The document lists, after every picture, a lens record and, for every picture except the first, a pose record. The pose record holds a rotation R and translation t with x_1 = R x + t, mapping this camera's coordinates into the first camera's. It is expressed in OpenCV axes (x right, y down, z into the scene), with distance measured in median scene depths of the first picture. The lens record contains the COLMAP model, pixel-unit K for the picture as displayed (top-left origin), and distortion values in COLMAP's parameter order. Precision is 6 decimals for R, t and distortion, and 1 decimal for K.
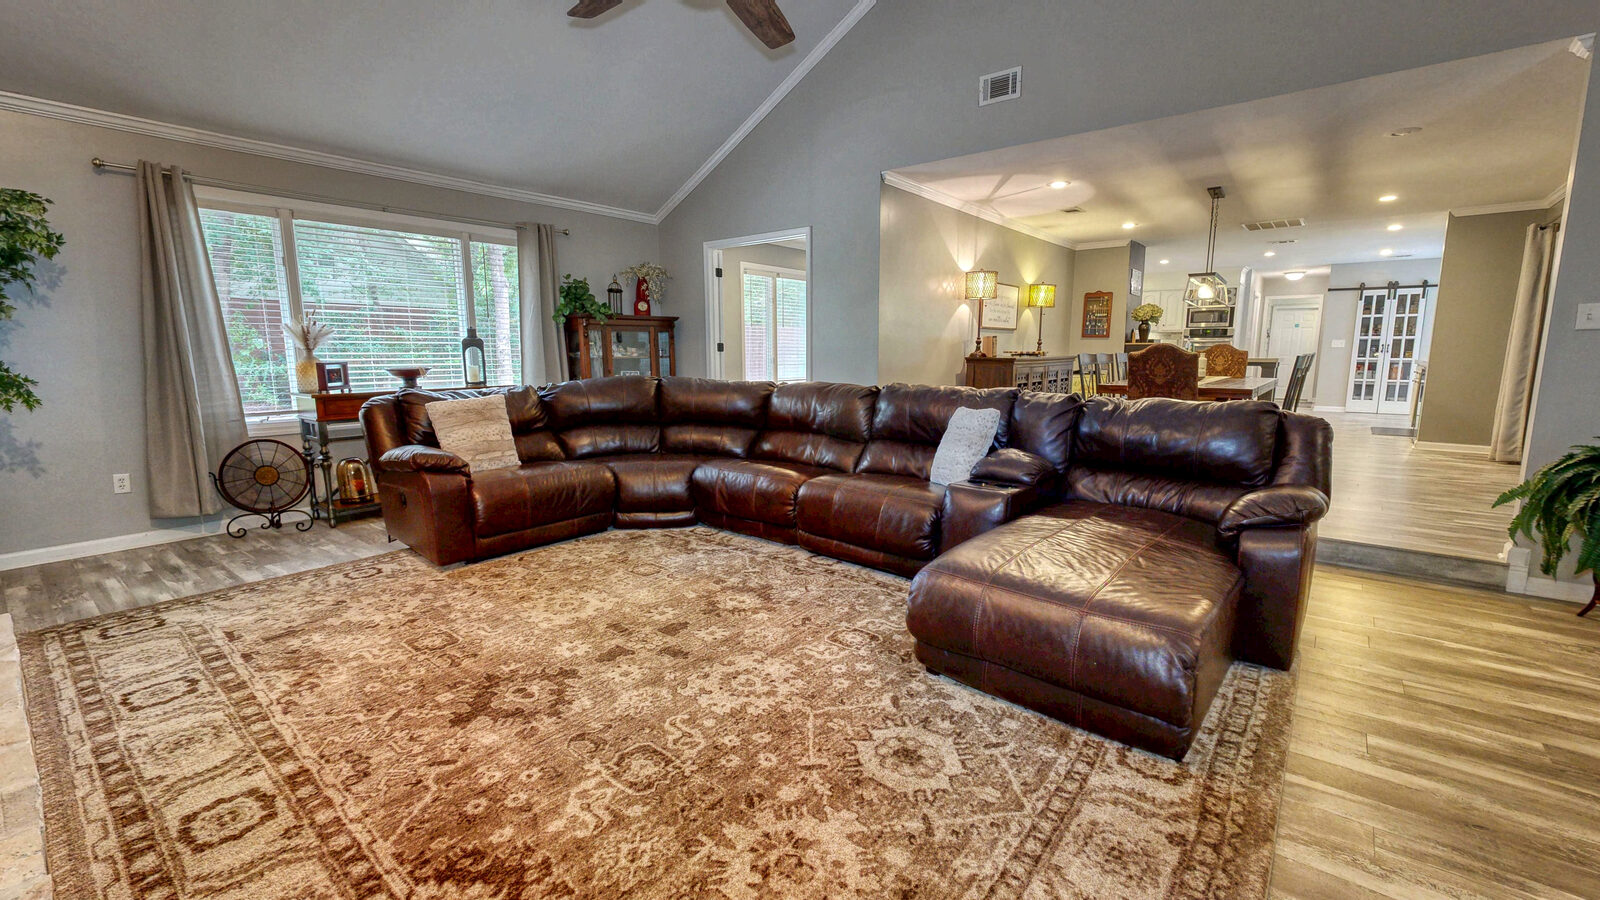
lens RADIAL K [[660.3, 0, 804.0], [0, 660.3, 456.9], [0, 0, 1]] dist [-0.000852, -0.000031]
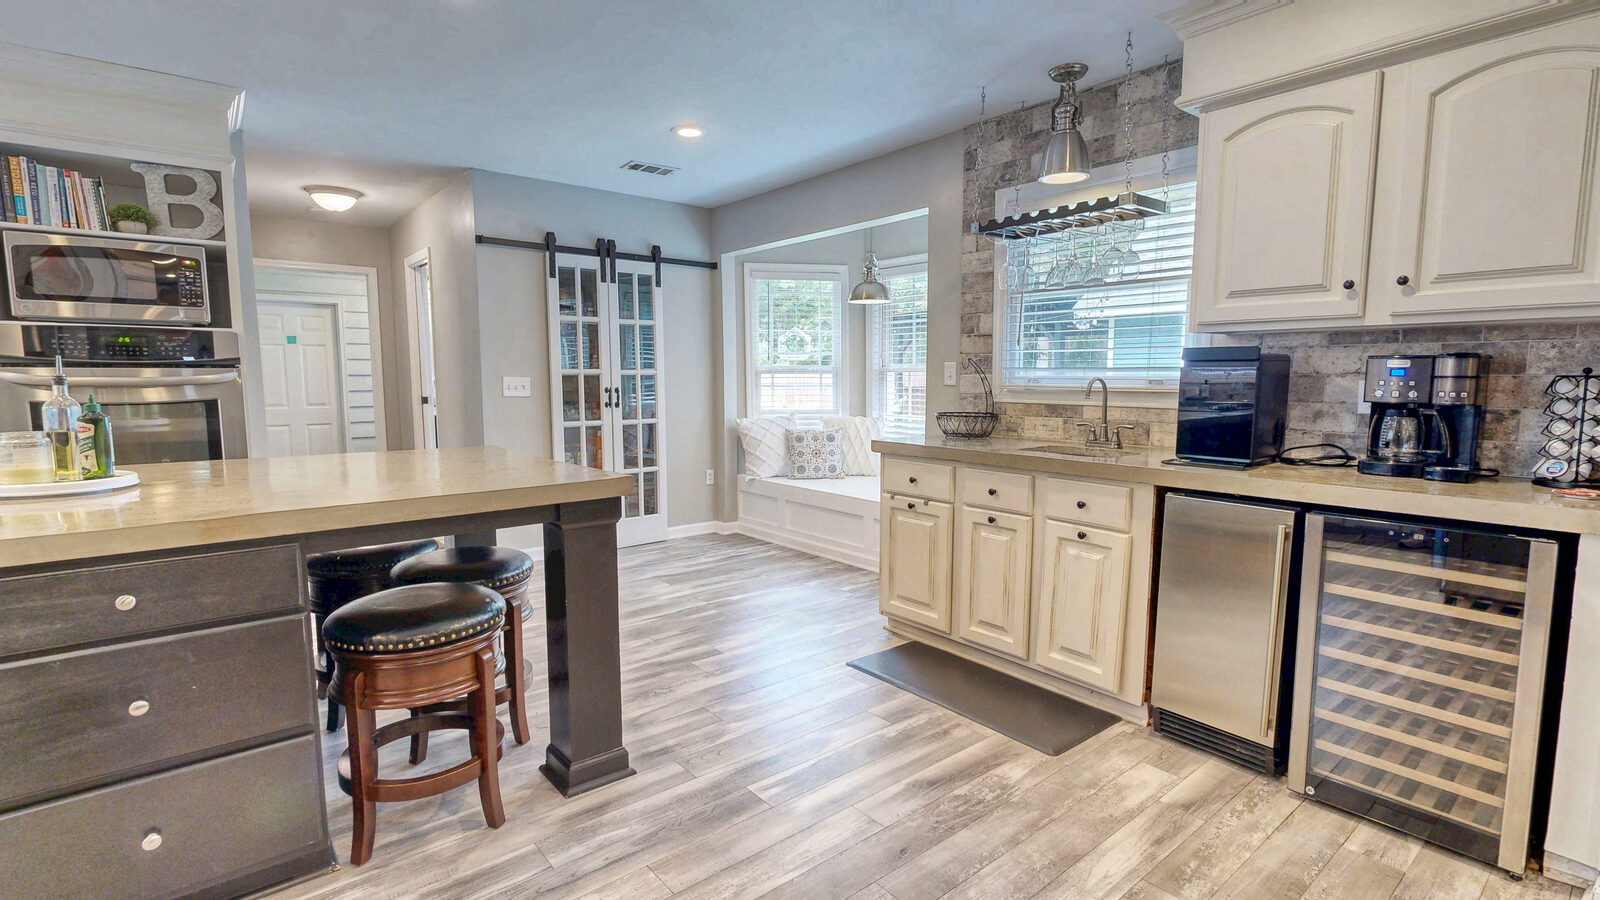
lens RADIAL K [[743.1, 0, 795.0], [0, 743.1, 450.9], [0, 0, 1]] dist [0.002096, 0.001195]
pose [[0.204099, -0.101185, 0.973707, 0.437020], [0.154764, 0.985471, 0.069967, -0.145625], [-0.966640, 0.136414, 0.216793, 0.788586]]
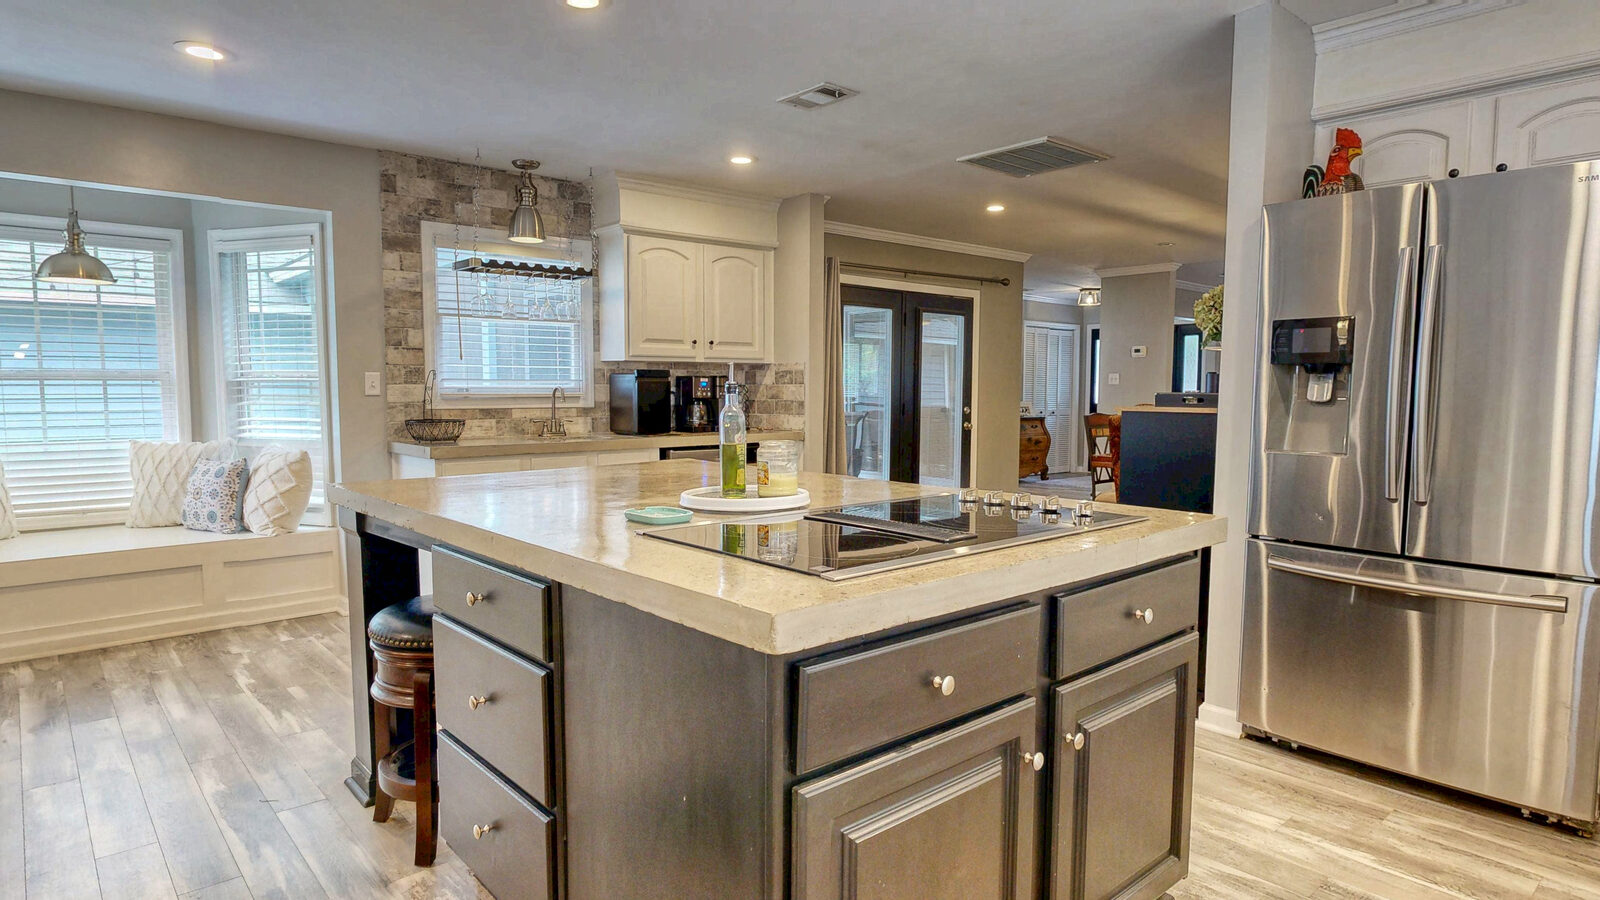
lens RADIAL K [[890.6, 0, 803.1], [0, 890.6, 457.0], [0, 0, 1]] dist [-0.001366, -0.001068]
pose [[-0.987278, -0.013575, 0.158420, 0.530221], [0.024088, 0.972079, 0.233413, -0.208026], [-0.157165, 0.234260, -0.959386, 1.185942]]
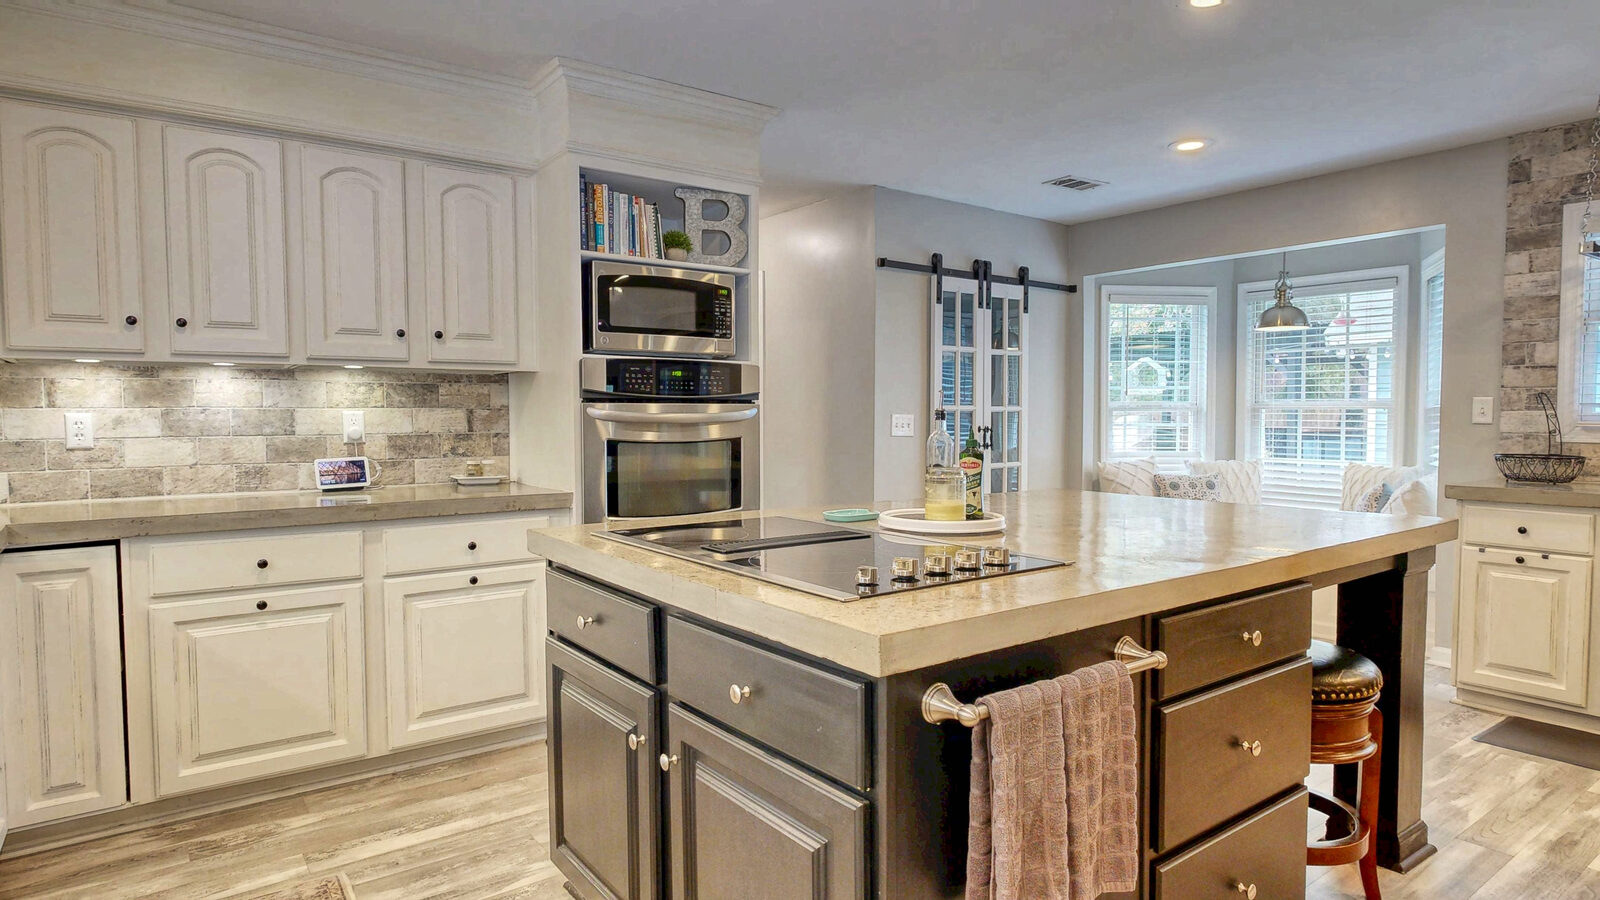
lens RADIAL K [[890.6, 0, 796.5], [0, 890.6, 452.9], [0, 0, 1]] dist [-0.001366, -0.001068]
pose [[0.249421, -0.043845, 0.967402, 0.367358], [0.152812, 0.988241, 0.005390, -0.174528], [-0.956262, 0.146486, 0.253188, 0.976254]]
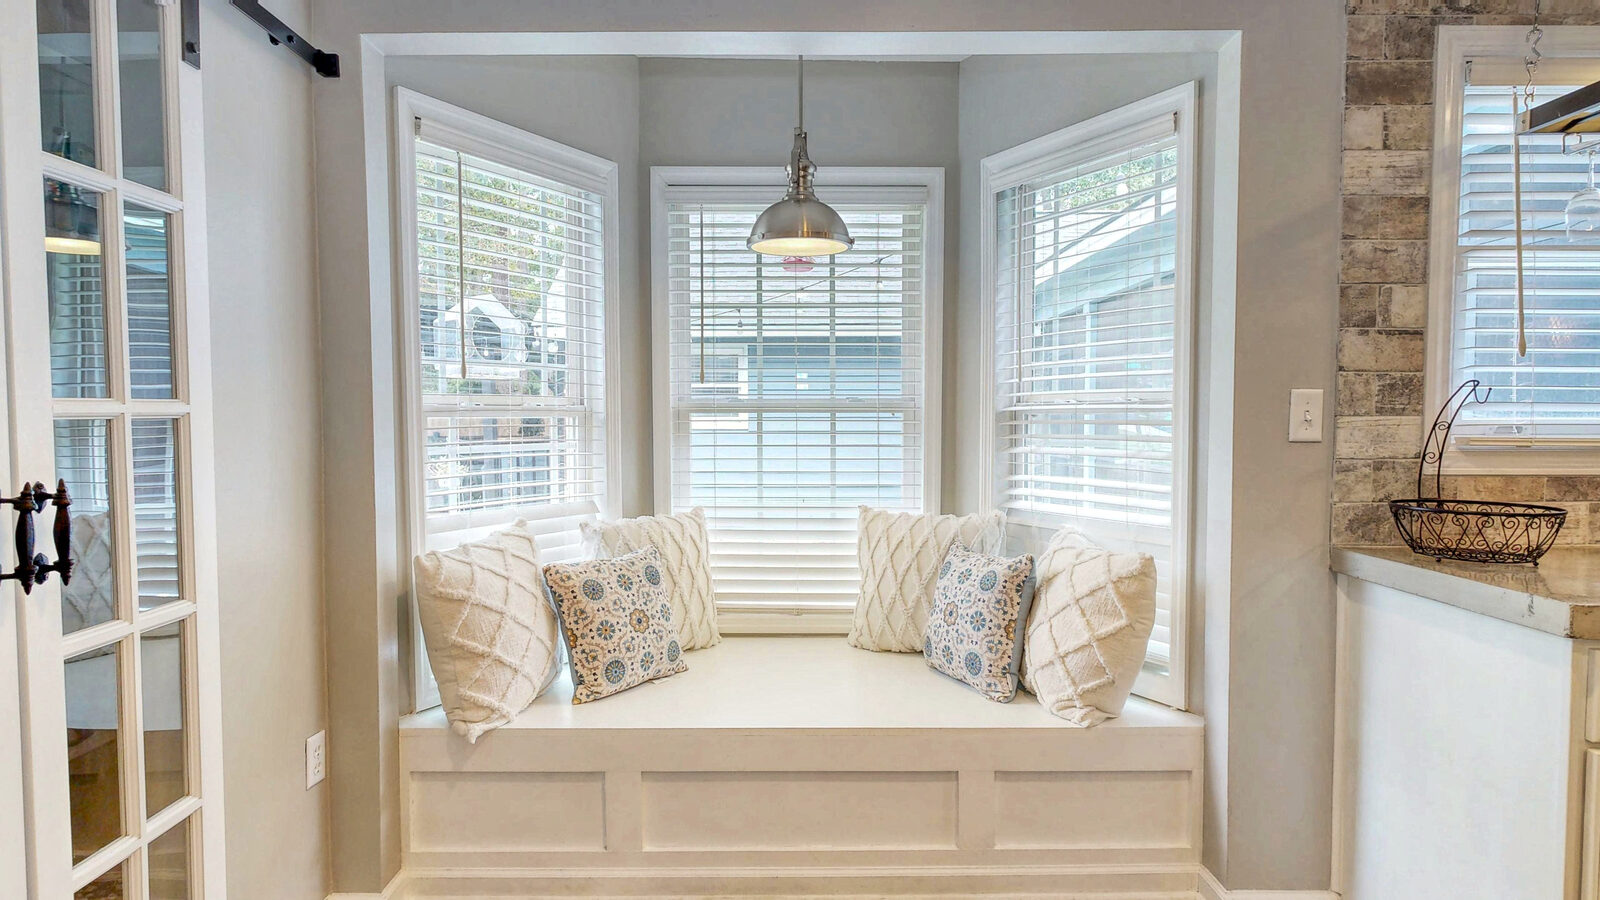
lens RADIAL K [[890.6, 0, 798.3], [0, 890.6, 452.5], [0, 0, 1]] dist [-0.001366, -0.001068]
pose [[-0.634310, -0.028666, 0.772547, 0.731113], [0.122793, 0.982890, 0.137291, -0.177576], [-0.763264, 0.181948, -0.619937, 0.993696]]
